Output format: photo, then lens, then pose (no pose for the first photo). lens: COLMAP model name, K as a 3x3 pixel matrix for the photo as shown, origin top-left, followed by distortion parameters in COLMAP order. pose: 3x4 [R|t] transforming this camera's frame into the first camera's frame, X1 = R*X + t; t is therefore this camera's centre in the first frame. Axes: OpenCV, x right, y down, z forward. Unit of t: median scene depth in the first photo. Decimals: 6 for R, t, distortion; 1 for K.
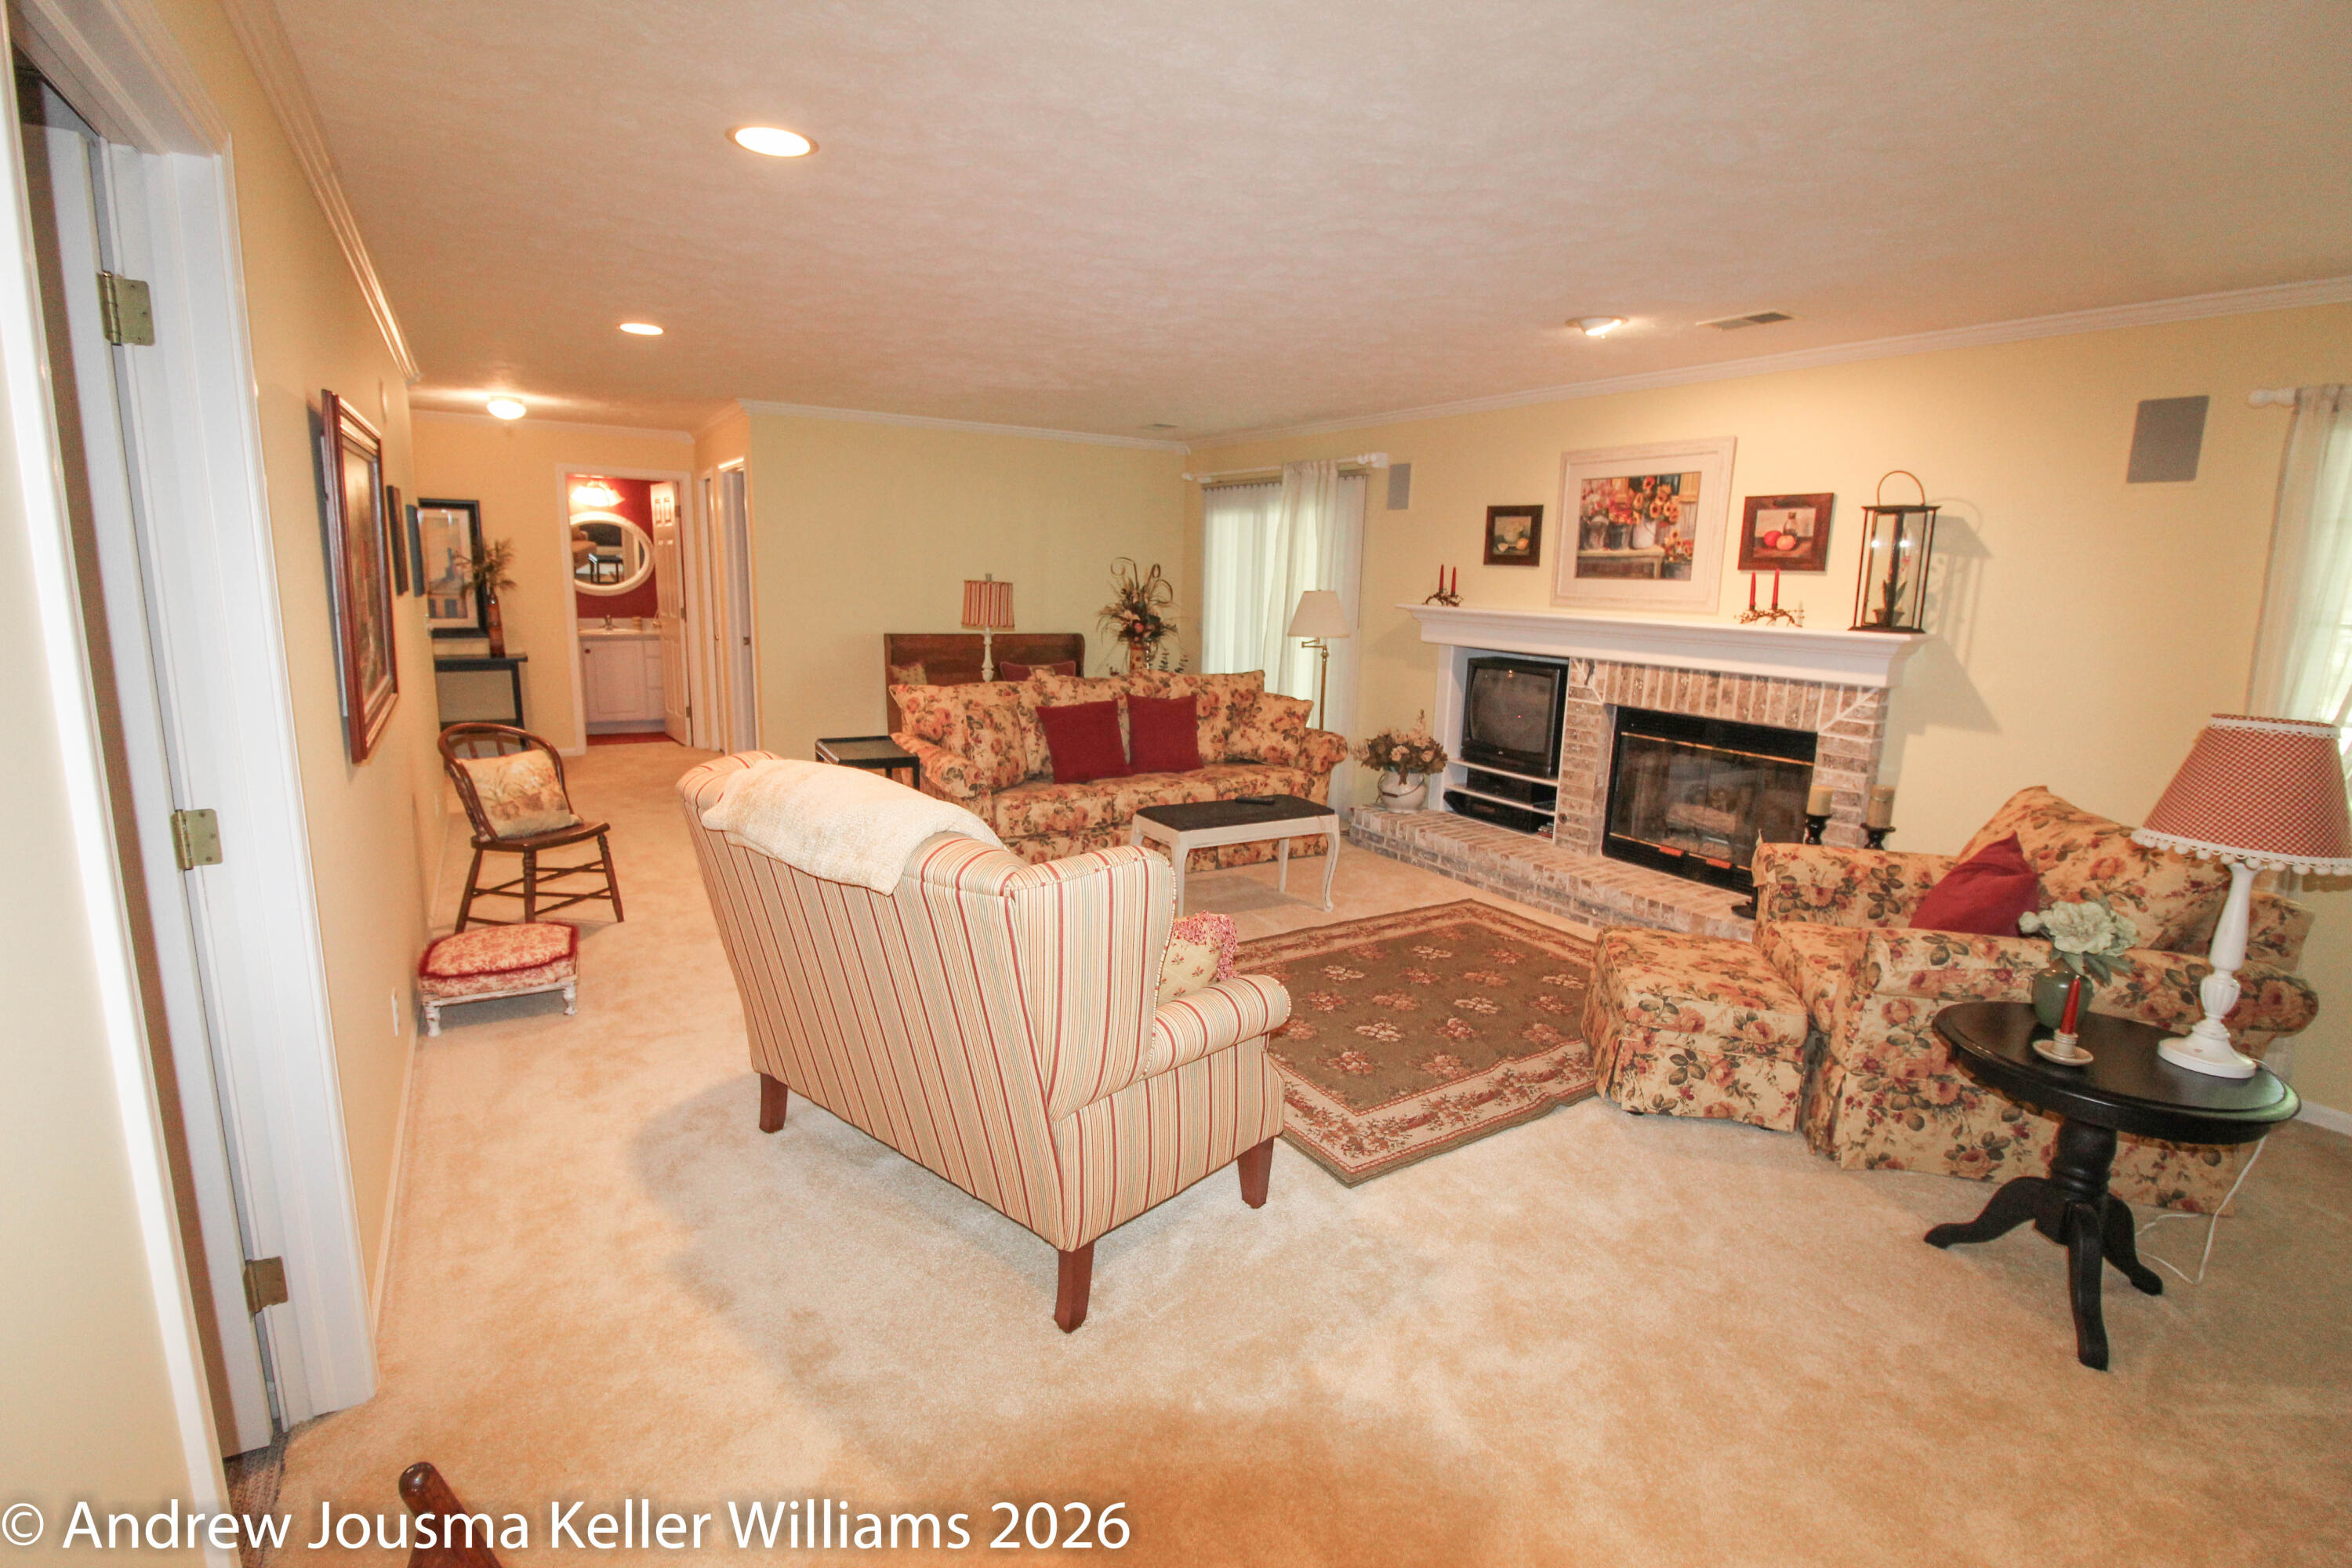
lens RADIAL K [[1091.5, 0, 1186.2], [0, 1091.5, 779.2], [0, 0, 1]] dist [-0.000360, -0.012564]
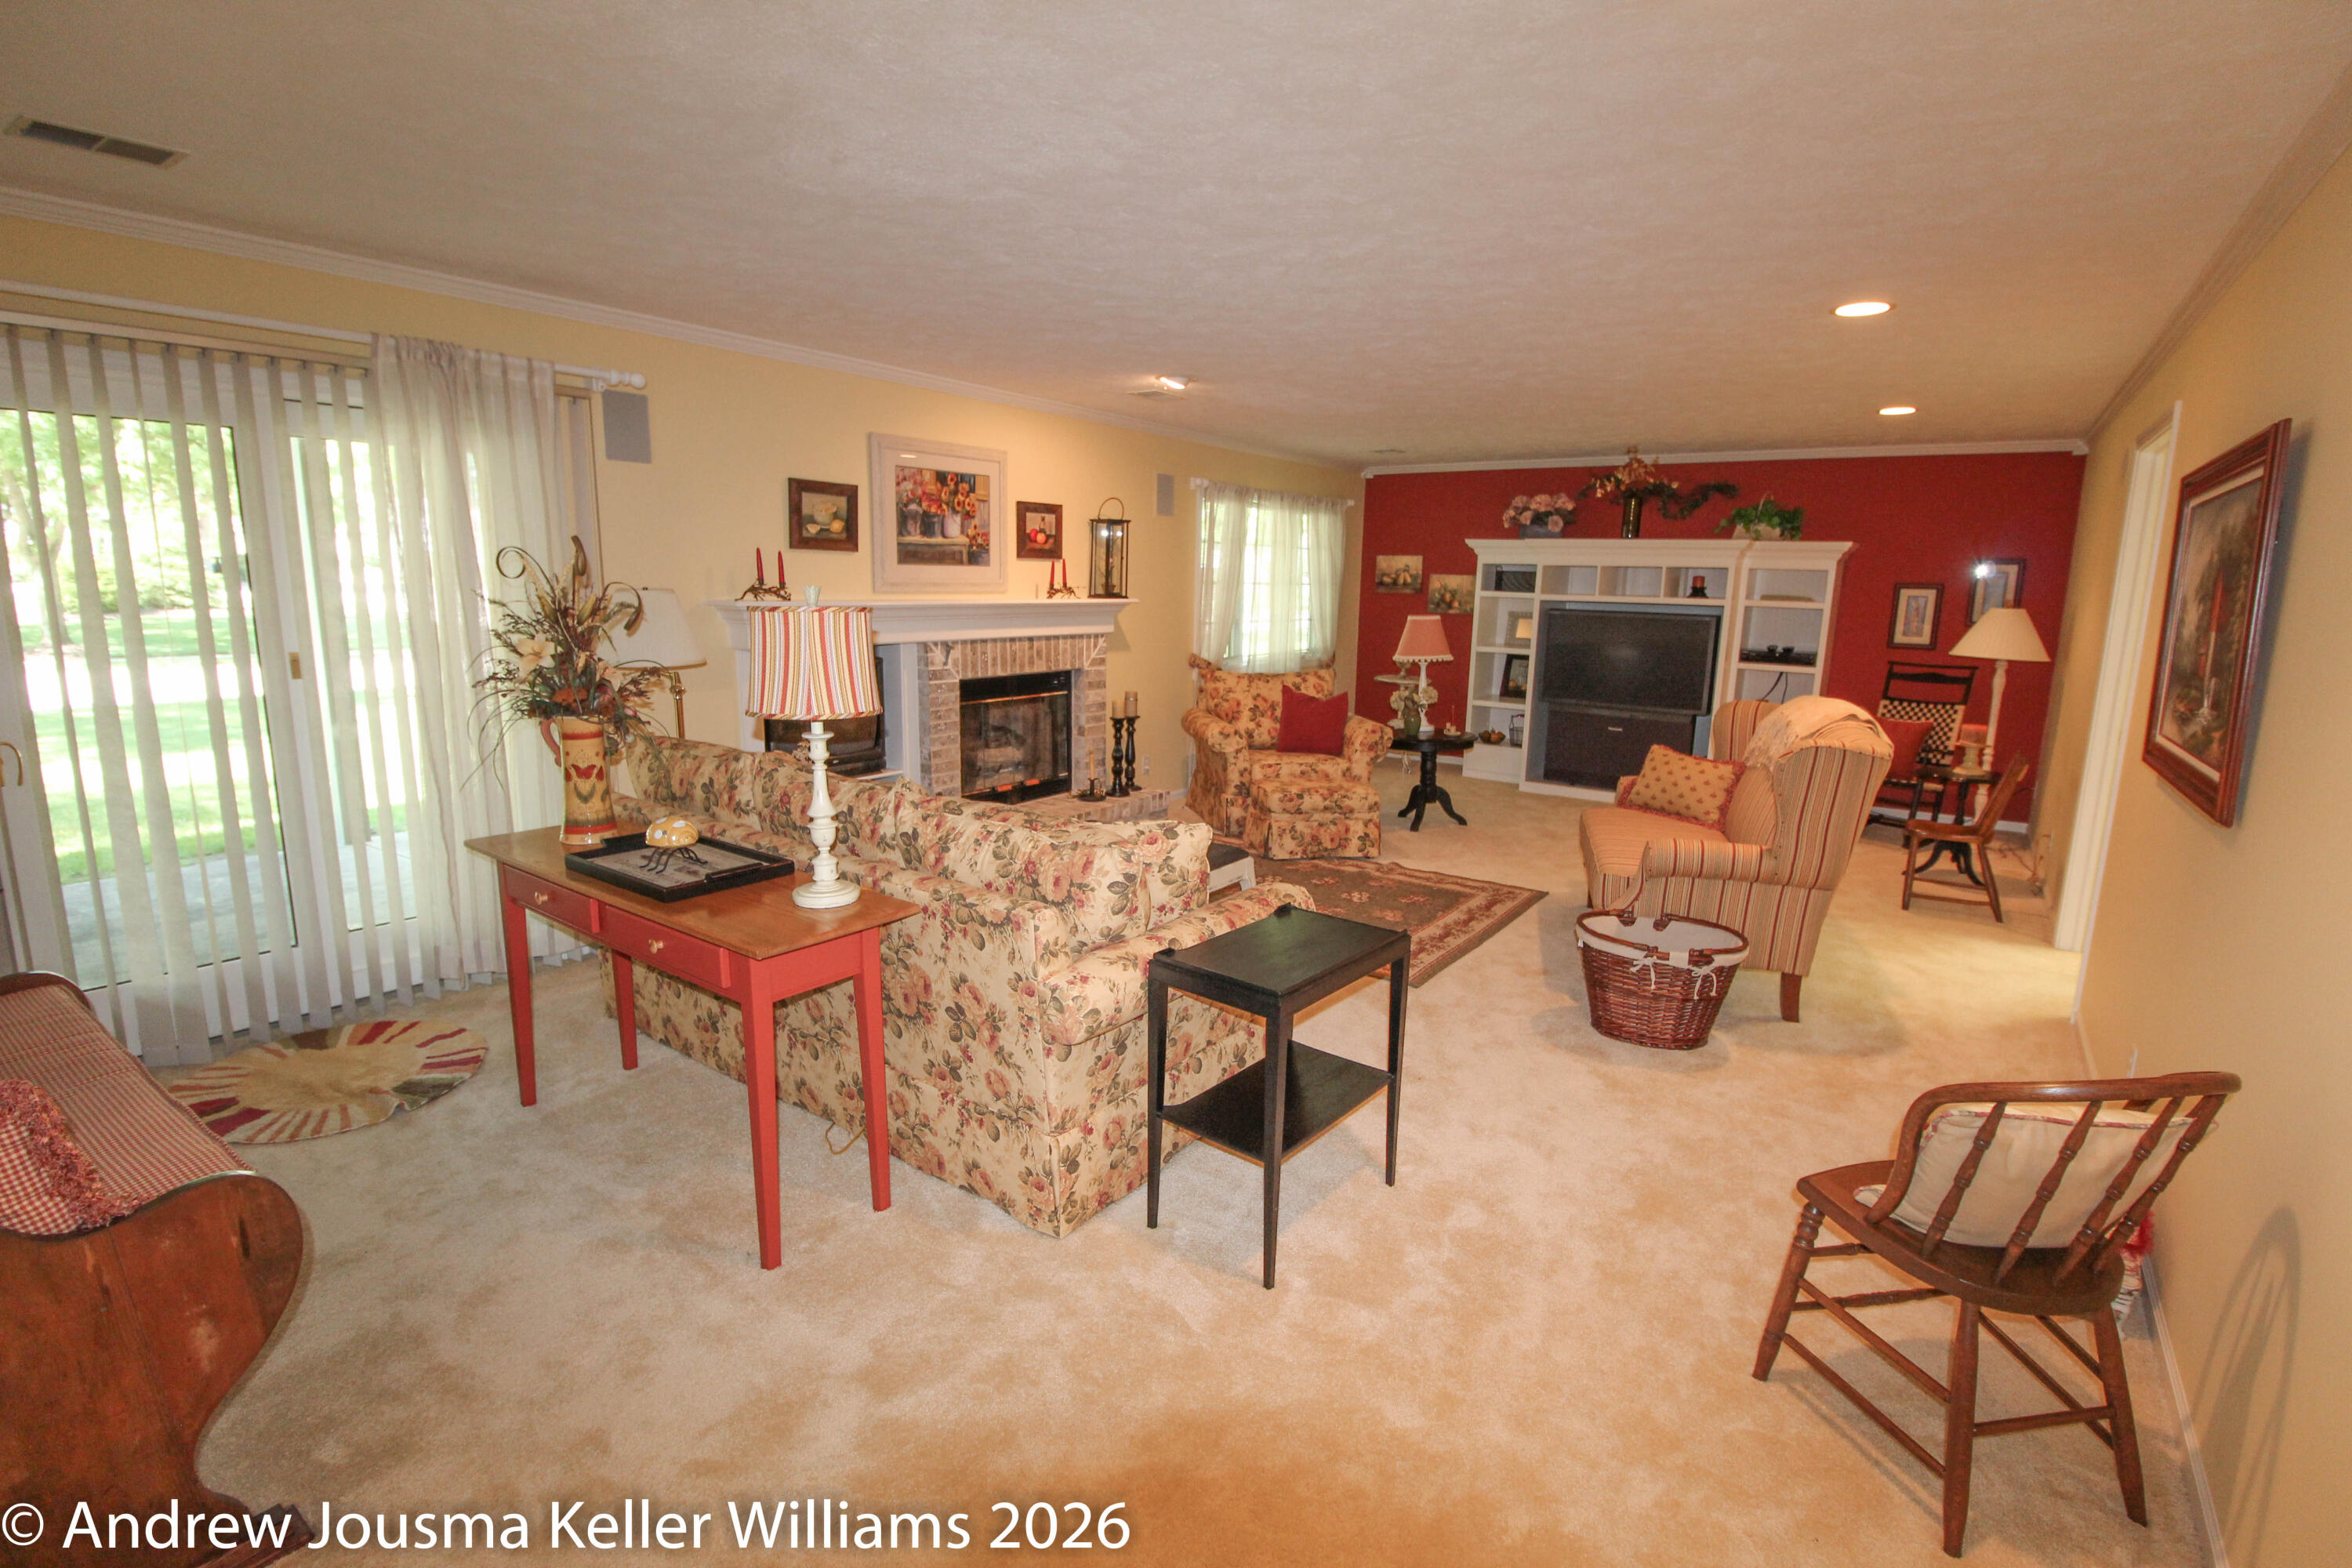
lens RADIAL K [[1091.5, 0, 1186.2], [0, 1091.5, 779.2], [0, 0, 1]] dist [-0.000360, -0.012564]
pose [[-0.387319, -0.200810, 0.899810, -0.749931], [0.146606, 0.950157, 0.275152, -0.256332], [-0.910215, 0.238489, -0.338574, 1.256015]]
